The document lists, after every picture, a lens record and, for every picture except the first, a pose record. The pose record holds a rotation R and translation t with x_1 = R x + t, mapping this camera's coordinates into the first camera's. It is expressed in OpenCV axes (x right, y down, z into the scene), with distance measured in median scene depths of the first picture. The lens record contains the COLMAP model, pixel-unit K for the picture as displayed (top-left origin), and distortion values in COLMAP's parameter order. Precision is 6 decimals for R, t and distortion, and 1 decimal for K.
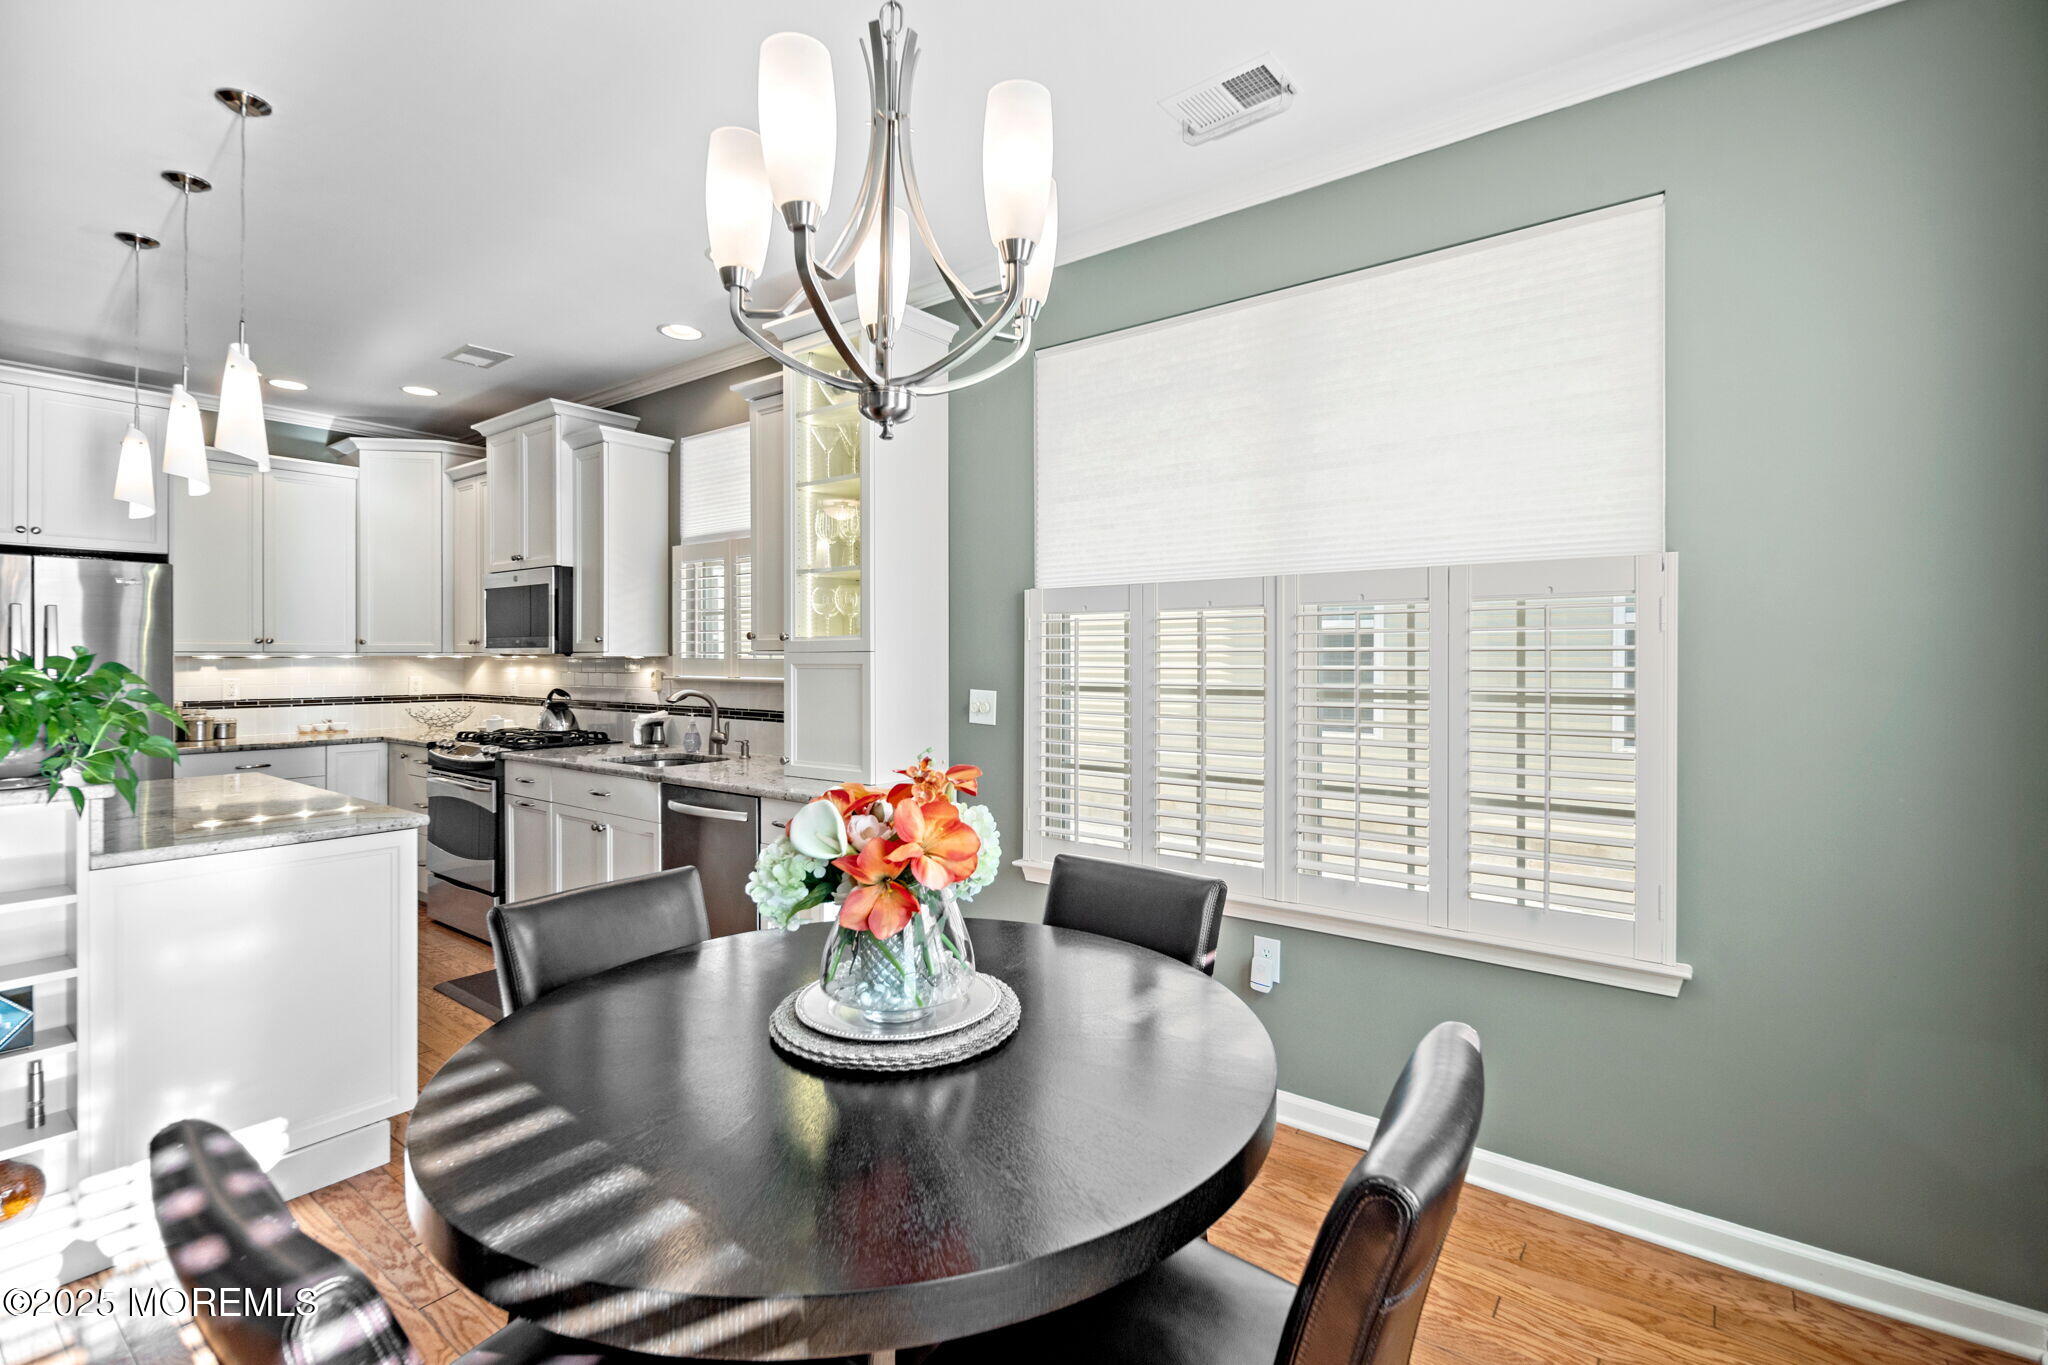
lens RADIAL K [[921.5, 0, 1026.0], [0, 921.5, 658.2], [0, 0, 1]] dist [0.004379, -0.000042]
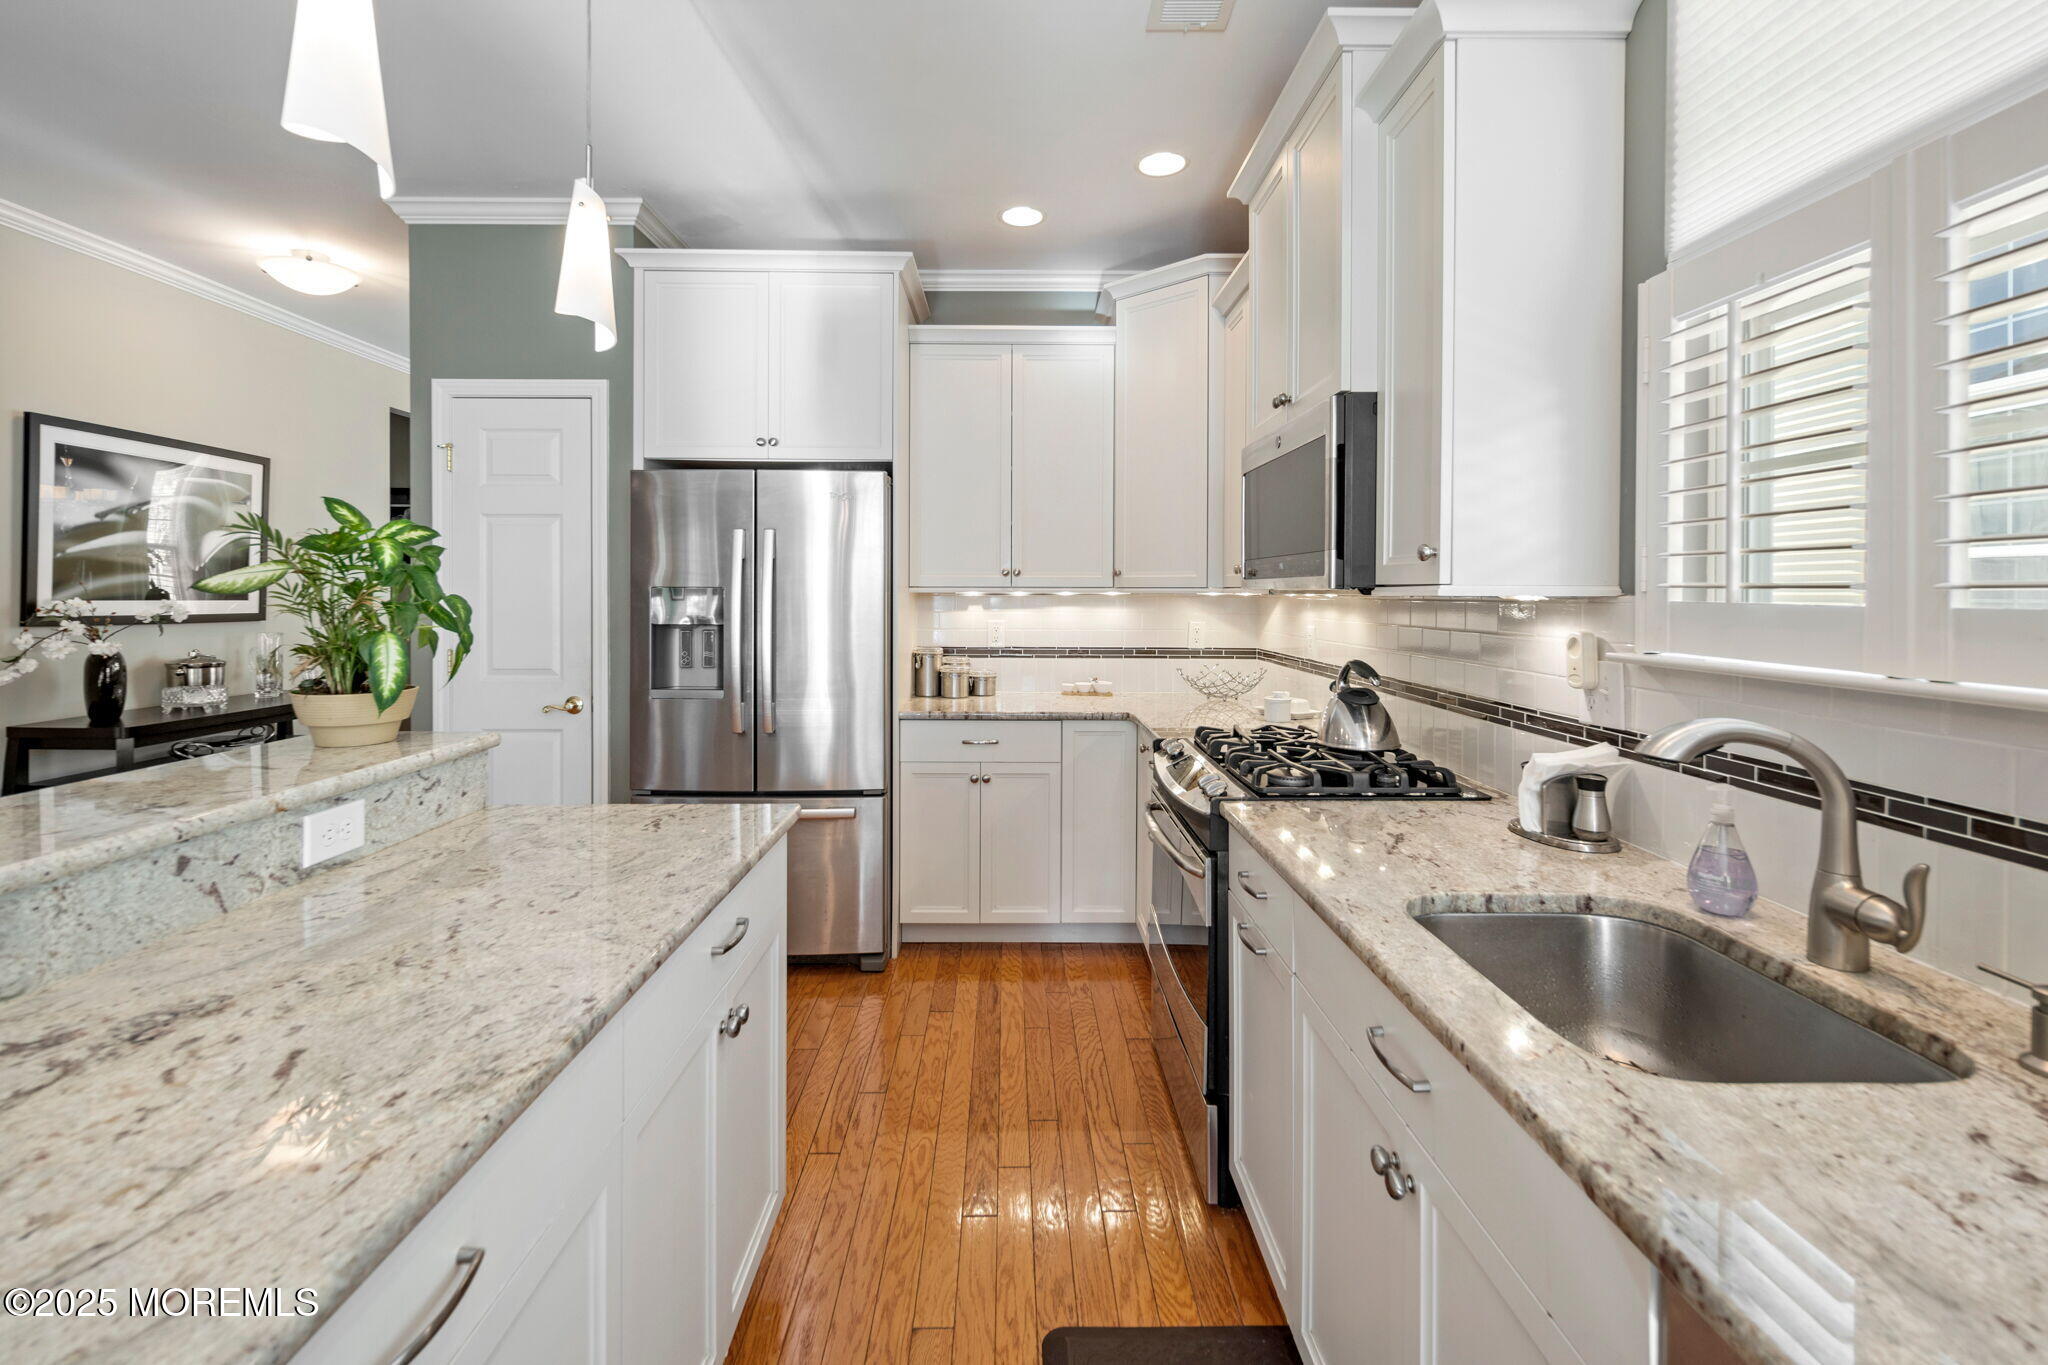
lens RADIAL K [[908.0, 0, 1020.3], [0, 908.0, 595.1], [0, 0, 1]] dist [0.001108, -0.000021]
pose [[0.615809, 0.005136, -0.787879, -0.247158], [-0.004285, 0.999986, 0.003169, -0.002749], [0.787884, 0.001425, 0.615822, 0.583276]]
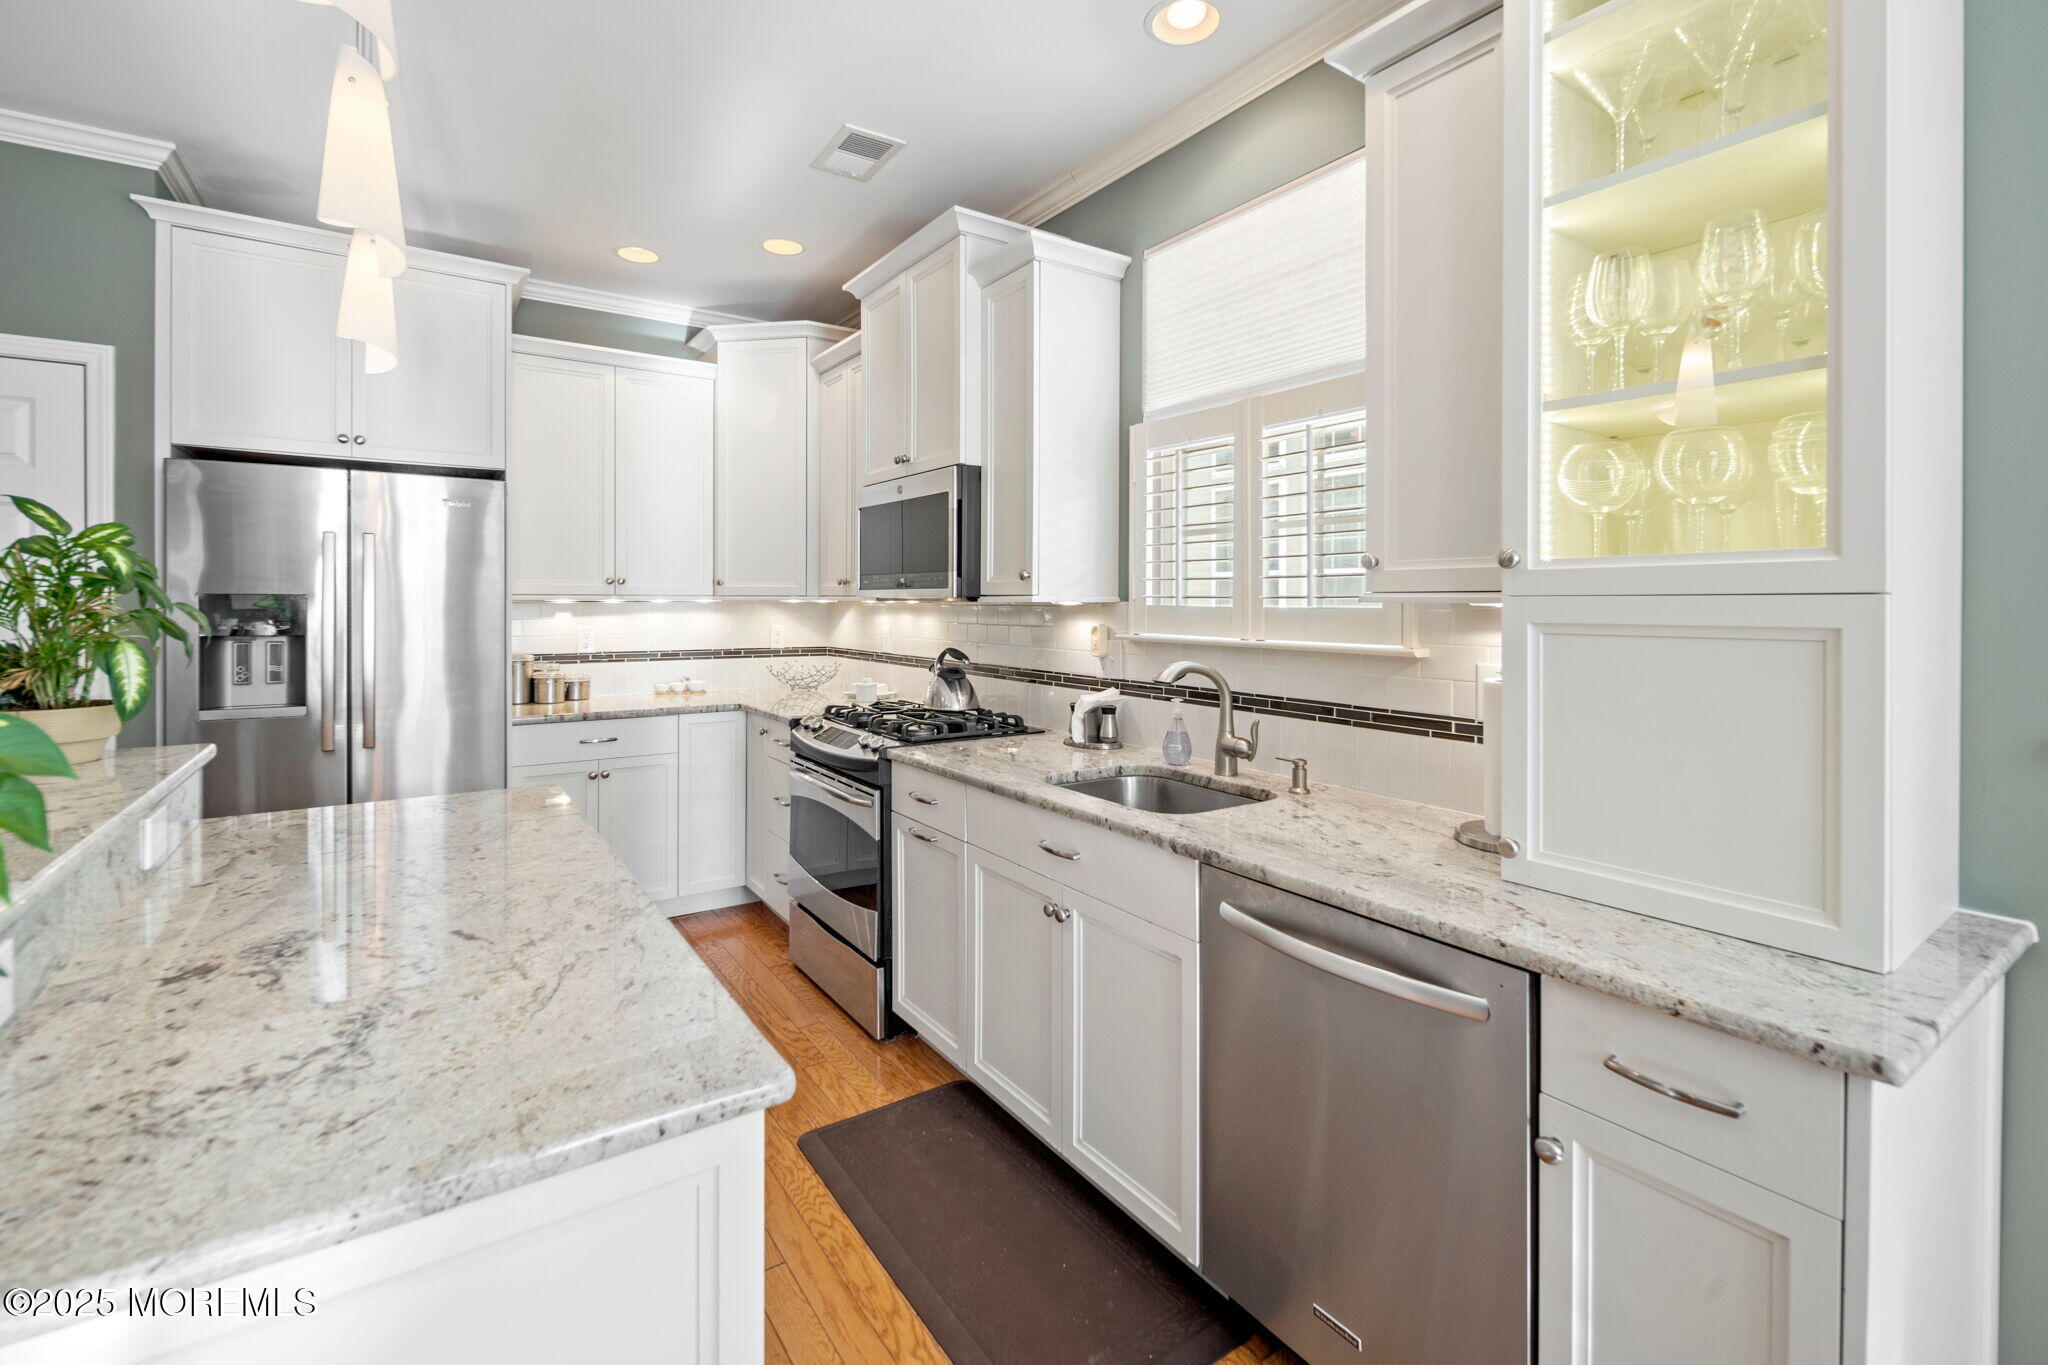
lens RADIAL K [[903.4, 0, 1031.1], [0, 903.4, 604.6], [0, 0, 1]] dist [-0.001339, -0.000119]
pose [[0.950838, 0.004519, -0.309657, -0.250007], [-0.003717, 0.999988, 0.003180, -0.002300], [0.309667, -0.001873, 0.950843, 0.386093]]
